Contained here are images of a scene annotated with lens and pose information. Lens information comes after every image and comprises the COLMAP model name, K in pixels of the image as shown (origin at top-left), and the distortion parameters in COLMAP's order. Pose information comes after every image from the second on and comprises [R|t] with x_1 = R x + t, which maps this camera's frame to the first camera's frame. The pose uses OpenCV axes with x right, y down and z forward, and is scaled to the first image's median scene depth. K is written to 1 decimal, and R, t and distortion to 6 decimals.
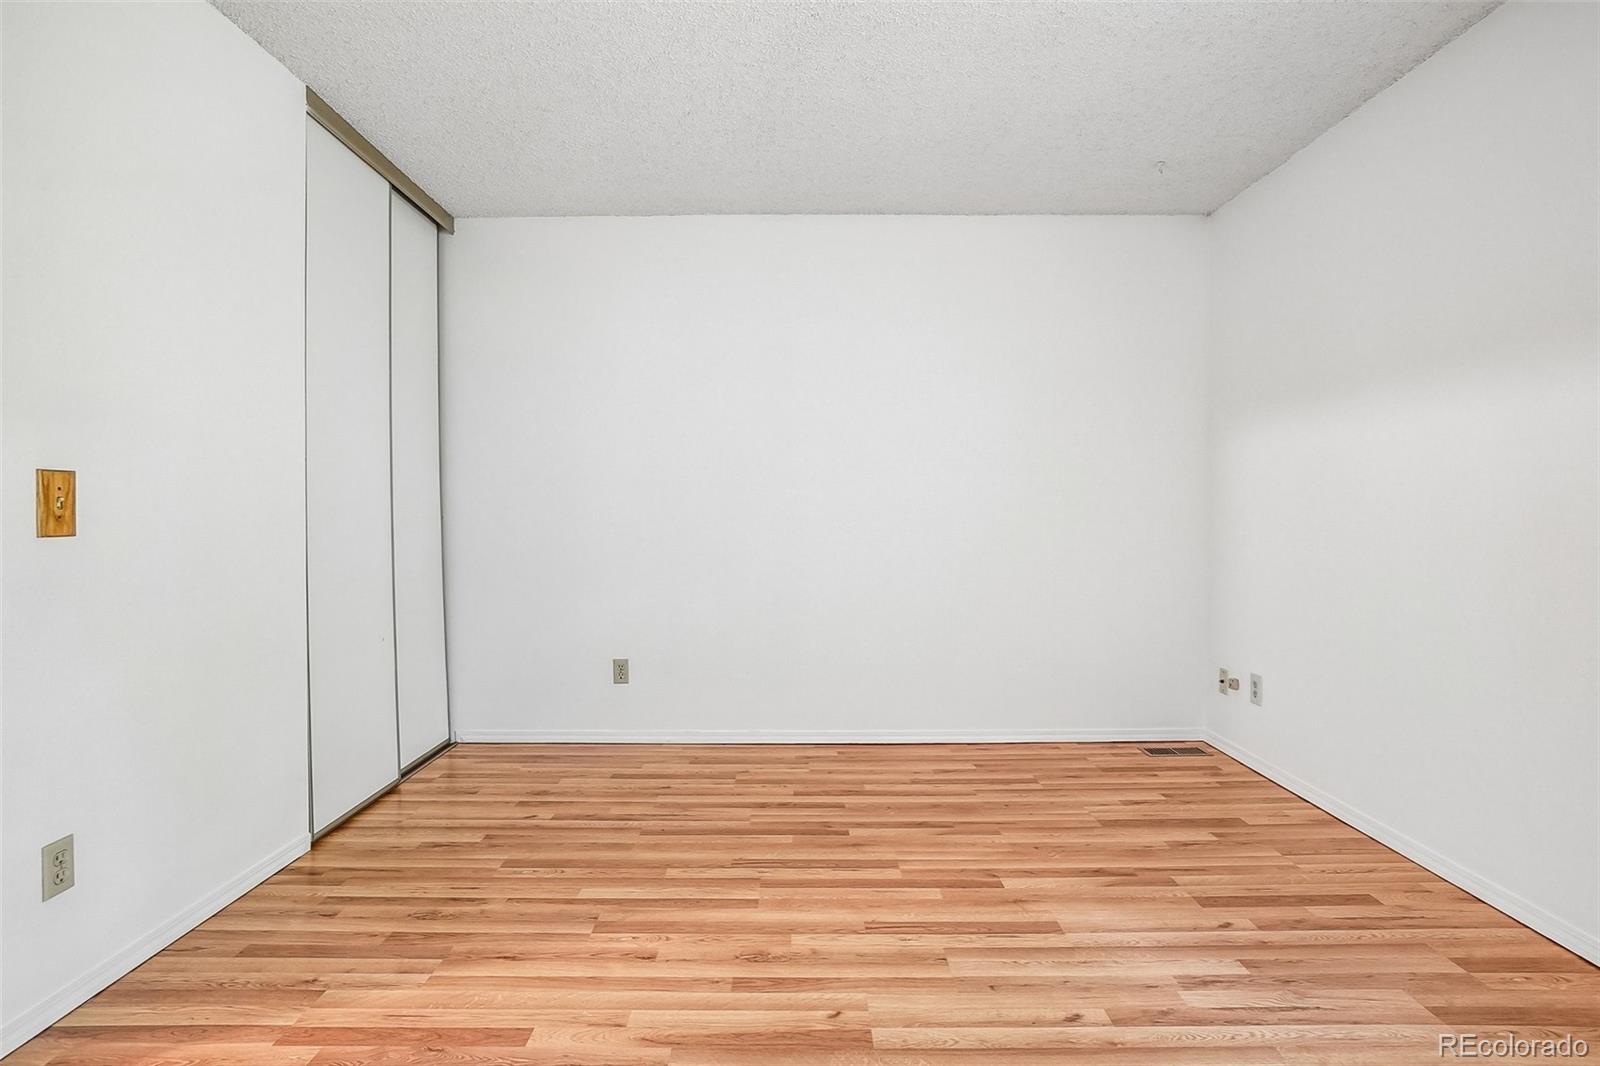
lens RADIAL K [[821.6, 0, 798.4], [0, 821.6, 510.2], [0, 0, 1]] dist [-0.045236, 0.022632]
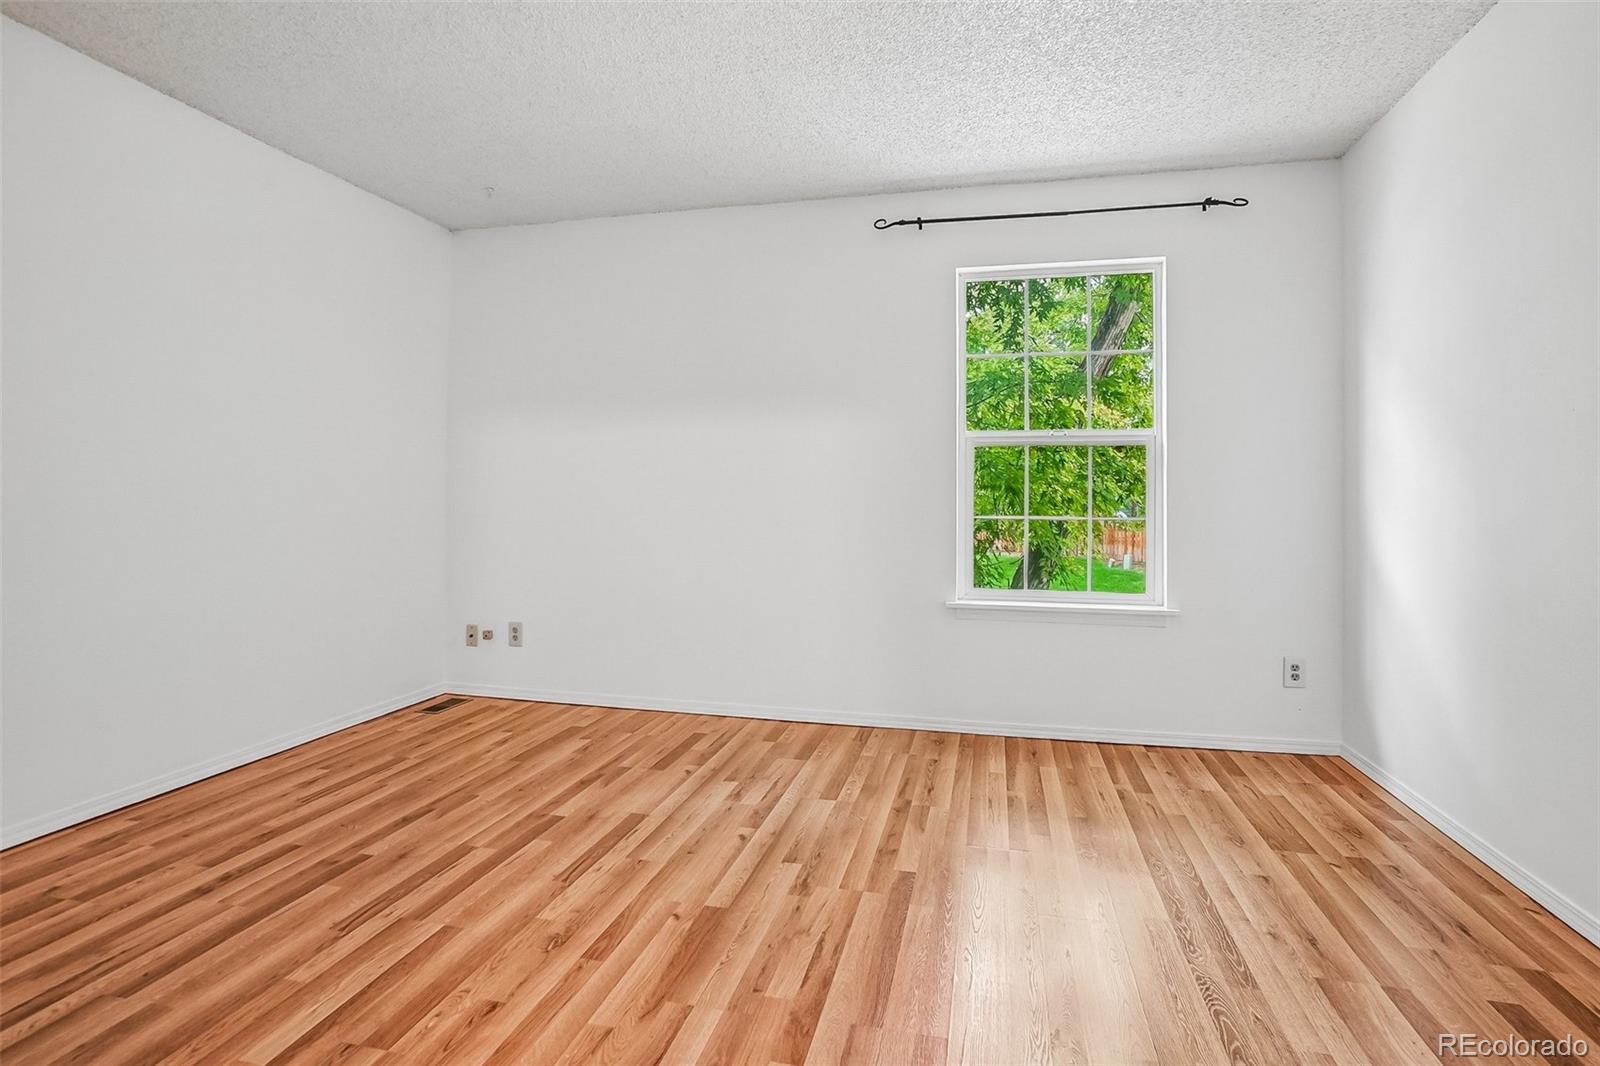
lens RADIAL K [[821.6, 0, 798.4], [0, 821.6, 510.2], [0, 0, 1]] dist [-0.045236, 0.022632]
pose [[0.236083, -0.014597, 0.971623, -0.840214], [-0.006770, 0.999838, 0.016666, 0.012995], [-0.971709, -0.010512, 0.235946, 0.449597]]
